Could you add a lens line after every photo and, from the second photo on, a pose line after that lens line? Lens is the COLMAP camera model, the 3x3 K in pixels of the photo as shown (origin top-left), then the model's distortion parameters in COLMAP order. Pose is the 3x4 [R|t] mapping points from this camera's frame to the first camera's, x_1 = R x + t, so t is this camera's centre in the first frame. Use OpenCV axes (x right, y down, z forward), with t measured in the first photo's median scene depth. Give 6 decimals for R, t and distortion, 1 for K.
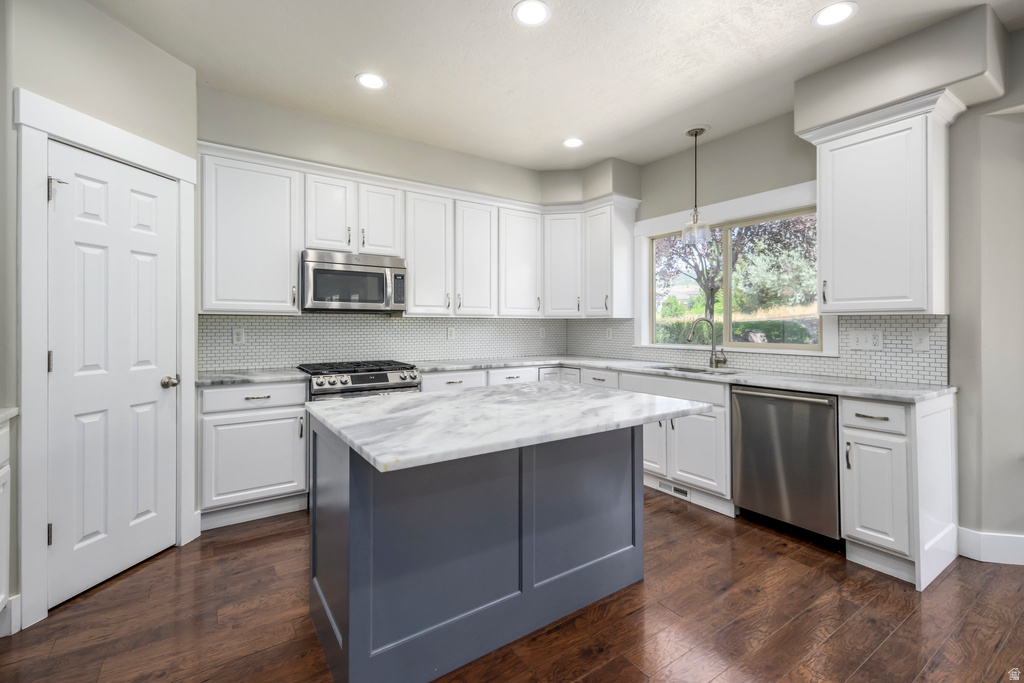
lens RADIAL K [[472.3, 0, 526.3], [0, 472.3, 320.5], [0, 0, 1]] dist [0.003106, 0.000419]
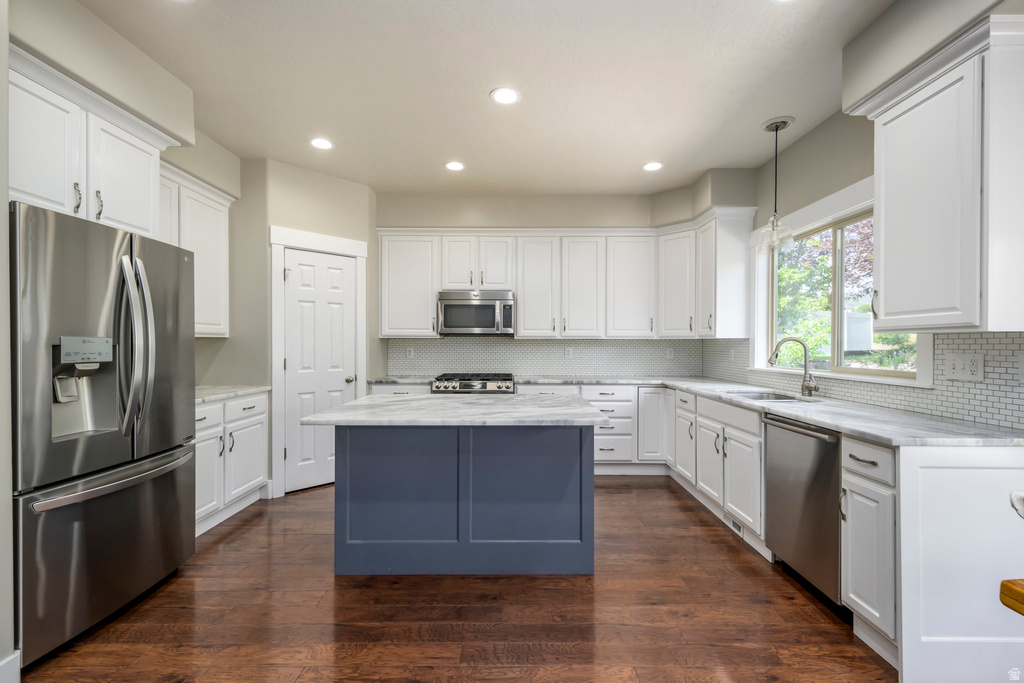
lens RADIAL K [[469.0, 0, 510.8], [0, 469.0, 343.2], [0, 0, 1]] dist [0.001638, -0.000233]
pose [[0.808556, -0.001130, -0.588419, 0.566130], [0.004384, 0.999982, 0.004104, -0.001282], [0.588403, -0.005898, 0.808546, 0.000073]]
